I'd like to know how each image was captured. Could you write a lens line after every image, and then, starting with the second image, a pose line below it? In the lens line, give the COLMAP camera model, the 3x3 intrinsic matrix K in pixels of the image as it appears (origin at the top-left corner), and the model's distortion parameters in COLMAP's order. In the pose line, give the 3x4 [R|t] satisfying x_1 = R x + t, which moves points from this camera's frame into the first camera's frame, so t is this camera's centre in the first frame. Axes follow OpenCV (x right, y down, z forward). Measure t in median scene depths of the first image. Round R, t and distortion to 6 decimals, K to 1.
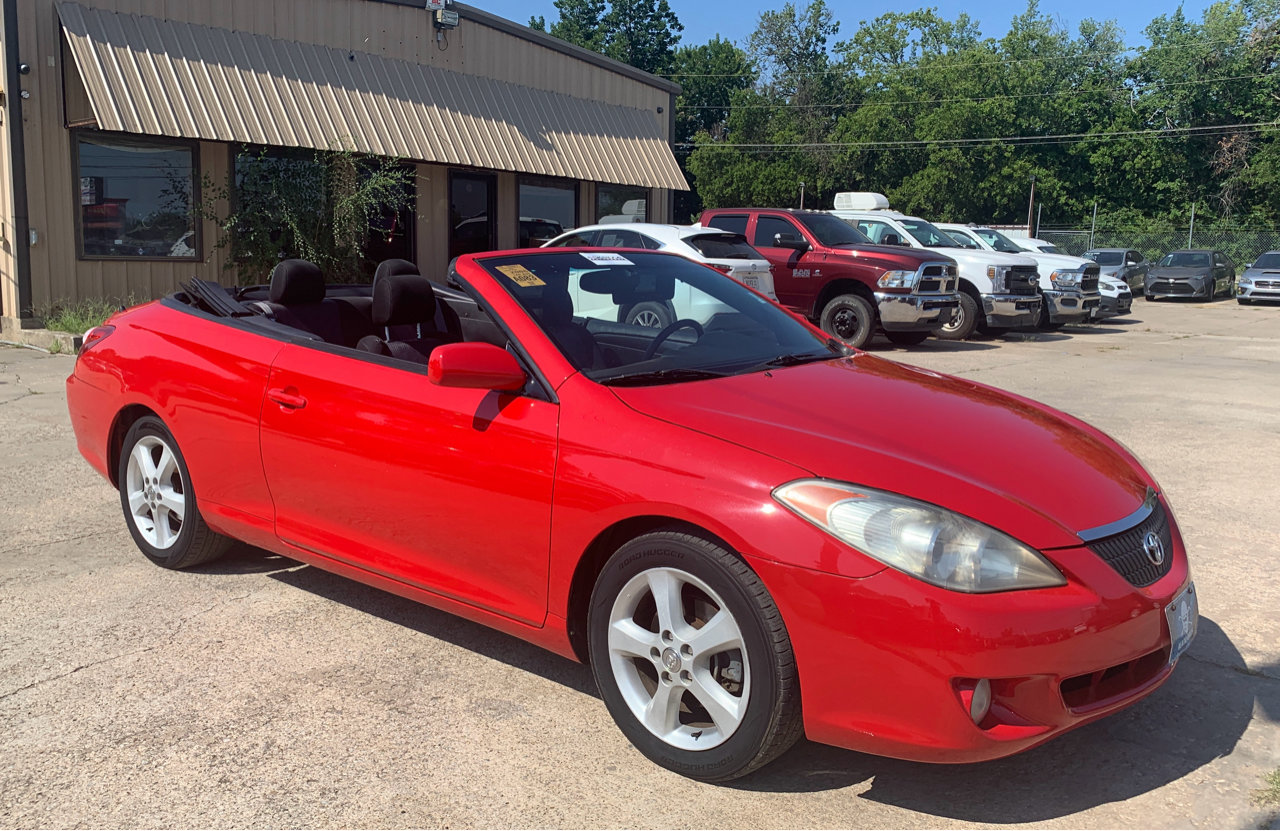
lens RADIAL K [[1084.9, 0, 631.9], [0, 1084.9, 412.8], [0, 0, 1]] dist [0.023933, -0.038166]
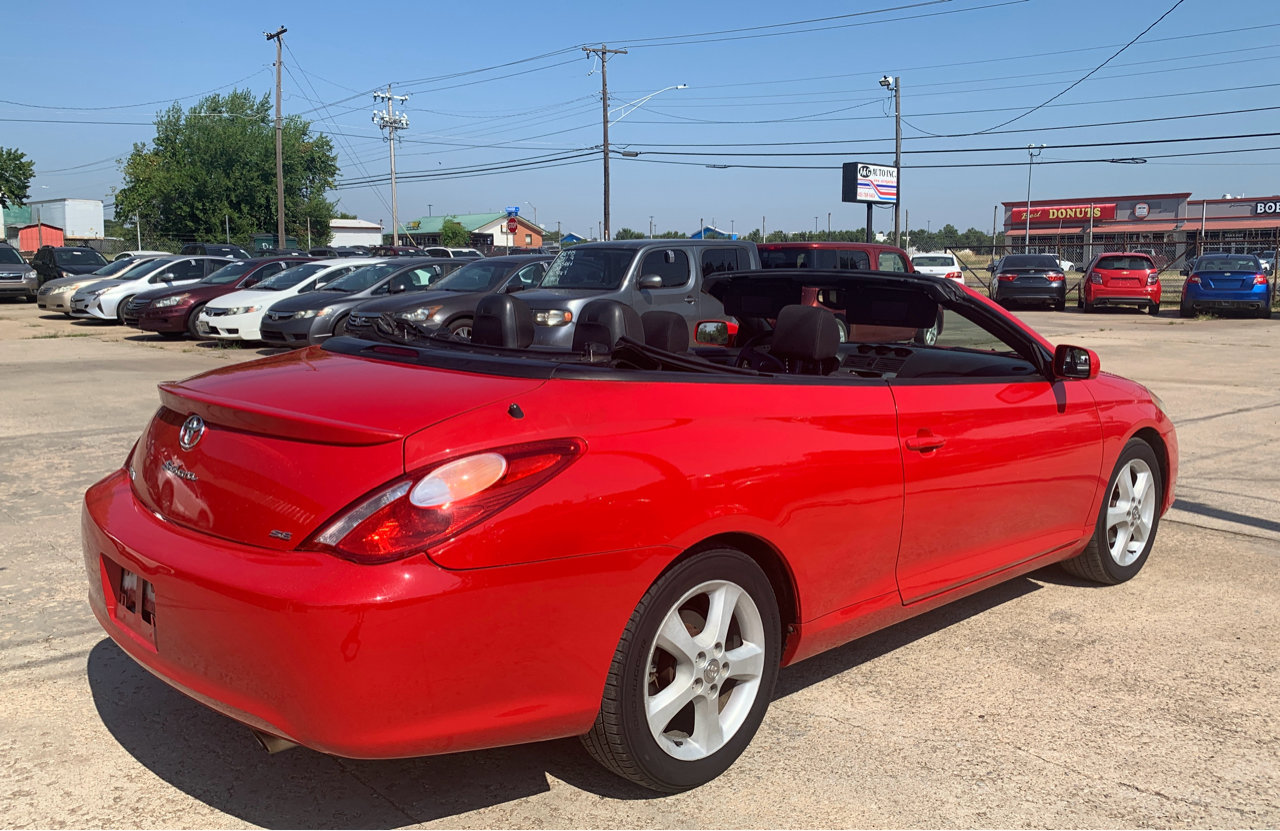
lens RADIAL K [[1084.9, 0, 641.9], [0, 1084.9, 414.3], [0, 0, 1]] dist [0.023933, -0.038166]
pose [[0.106402, -0.153163, 0.982456, -0.334565], [0.146512, 0.979695, 0.136865, -0.053455], [-0.983470, 0.129379, 0.126682, 0.300125]]
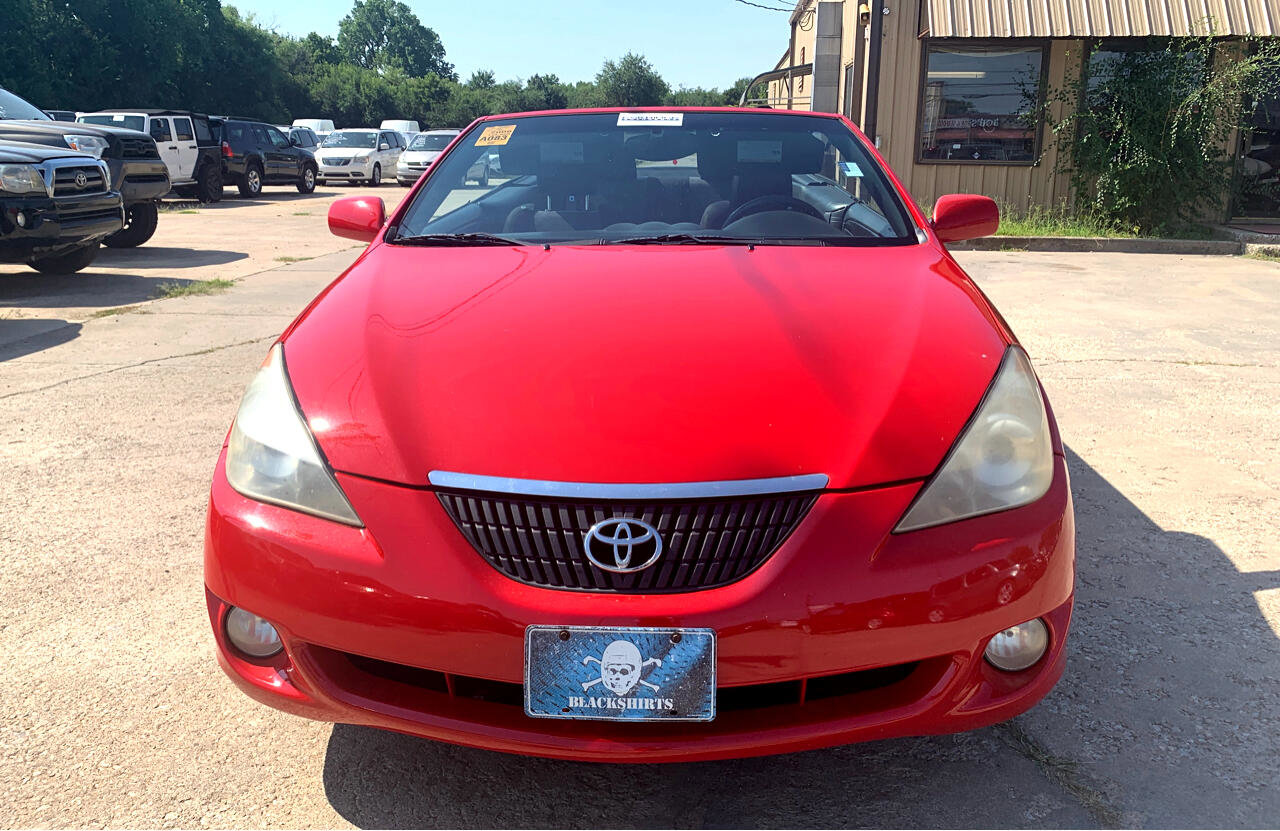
lens RADIAL K [[1084.9, 0, 647.1], [0, 1084.9, 392.5], [0, 0, 1]] dist [0.023933, -0.038166]
pose [[0.601797, 0.158307, -0.782802, 0.209887], [-0.114497, 0.987134, 0.111608, -0.005935], [0.790399, 0.022463, 0.612181, 0.134674]]
